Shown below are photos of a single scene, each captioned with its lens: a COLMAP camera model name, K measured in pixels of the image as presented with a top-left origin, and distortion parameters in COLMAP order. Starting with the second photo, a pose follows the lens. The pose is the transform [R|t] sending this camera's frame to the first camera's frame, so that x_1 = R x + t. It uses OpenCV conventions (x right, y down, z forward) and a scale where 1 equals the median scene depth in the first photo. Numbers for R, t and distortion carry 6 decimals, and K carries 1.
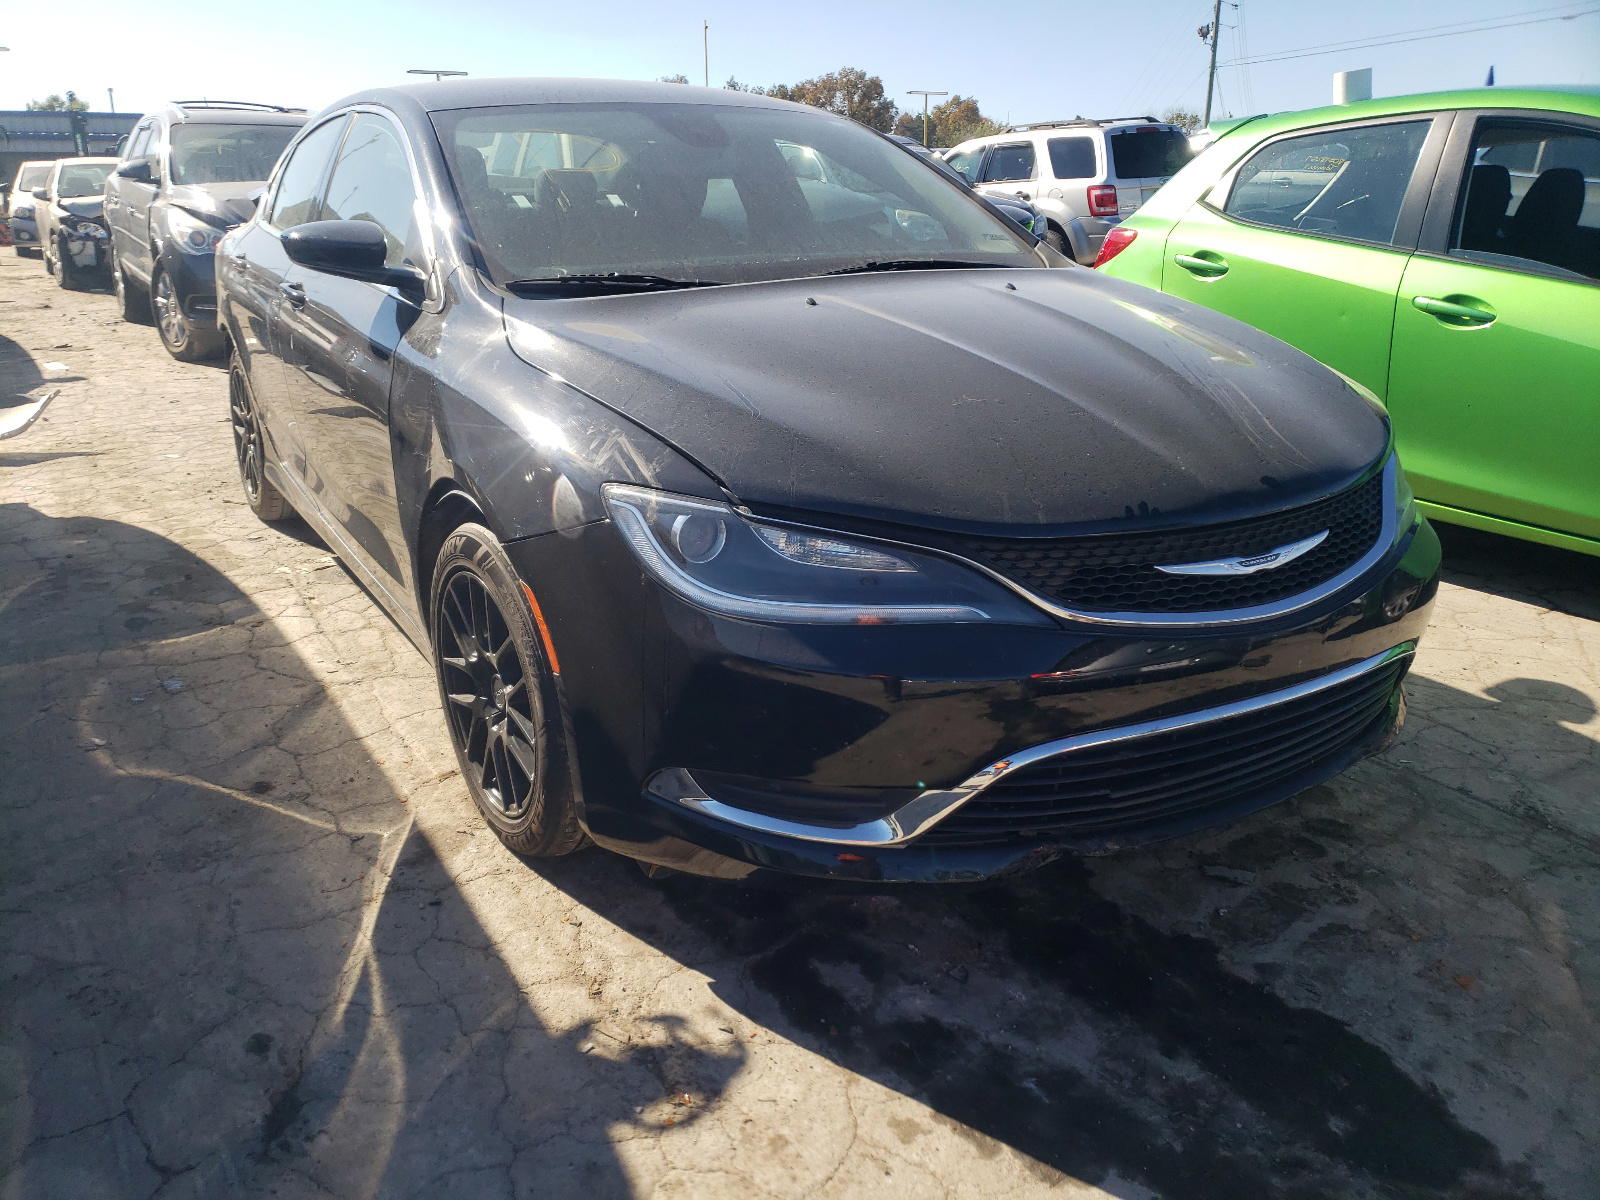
lens RADIAL K [[1245.9, 0, 774.5], [0, 1245.9, 601.6], [0, 0, 1]] dist [0.000450, 0.001229]
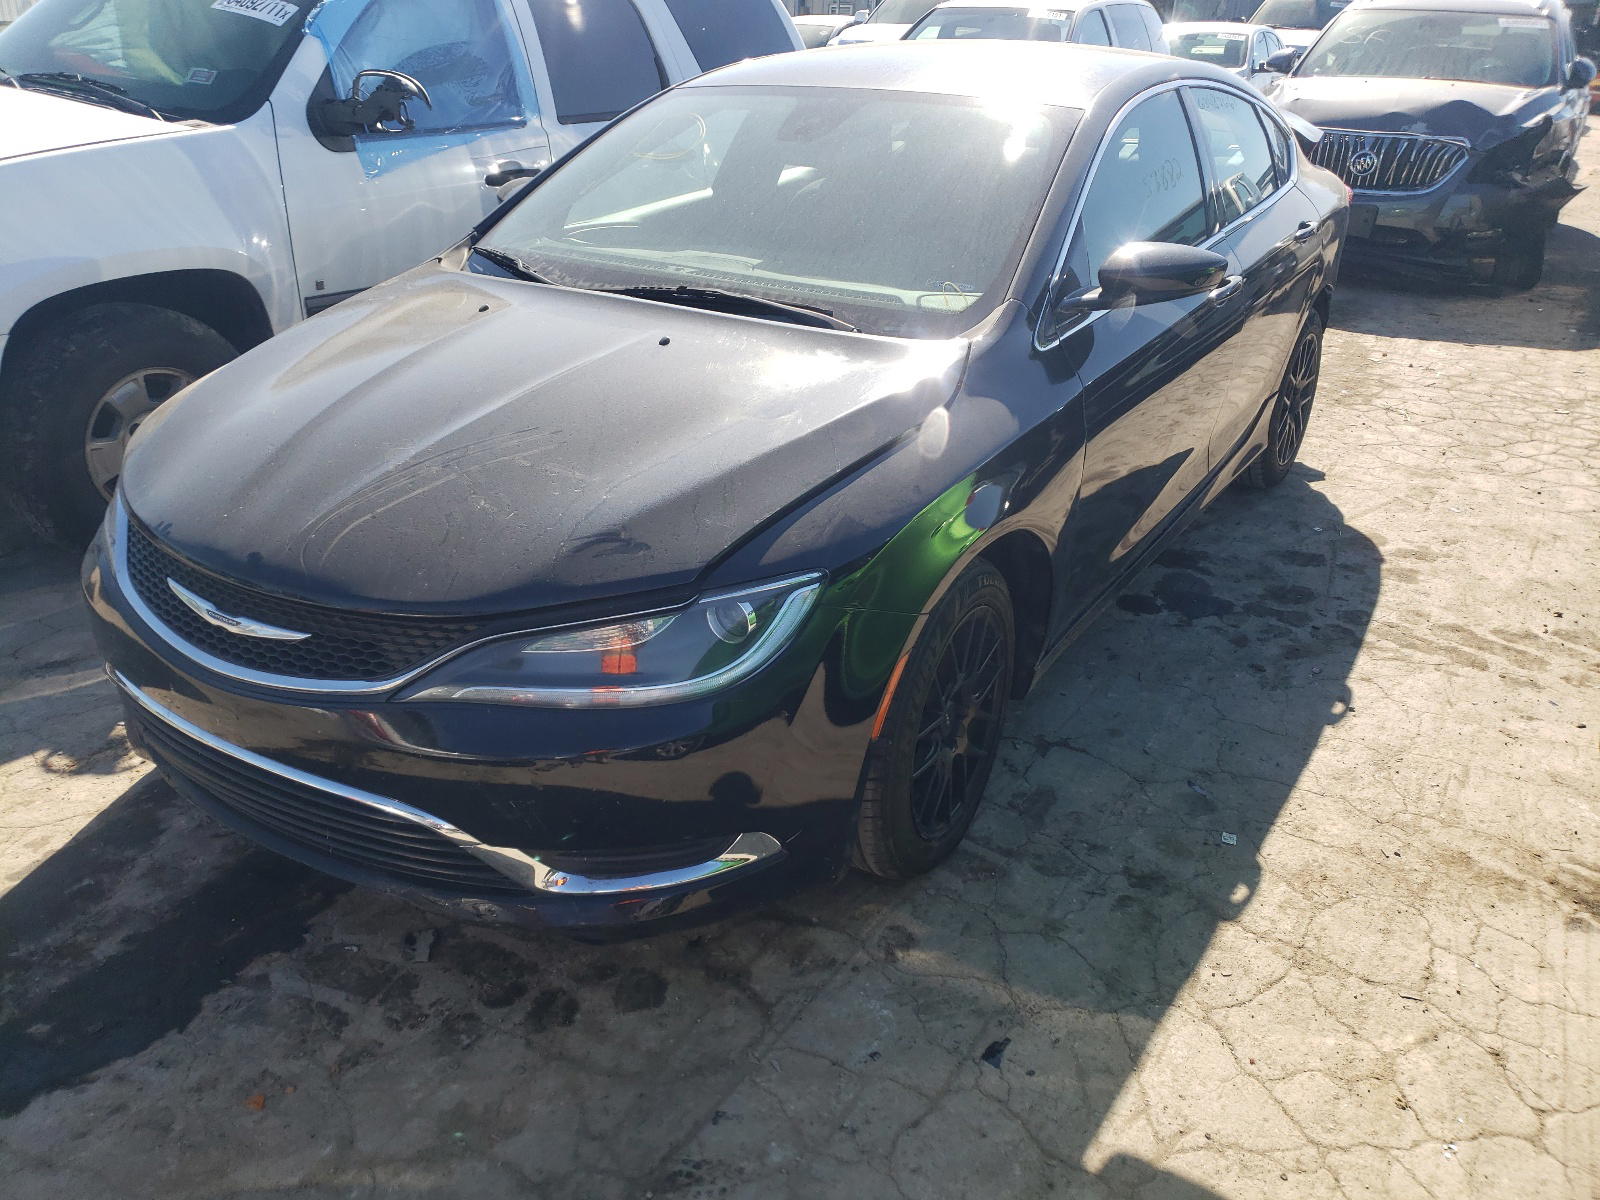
lens RADIAL K [[1245.9, 0, 774.5], [0, 1245.9, 601.6], [0, 0, 1]] dist [0.000450, 0.001229]
pose [[0.471483, 0.398562, -0.786672, 1.413567], [-0.338098, 0.905576, 0.256169, -0.471845], [0.814490, 0.145193, 0.561716, 0.732493]]
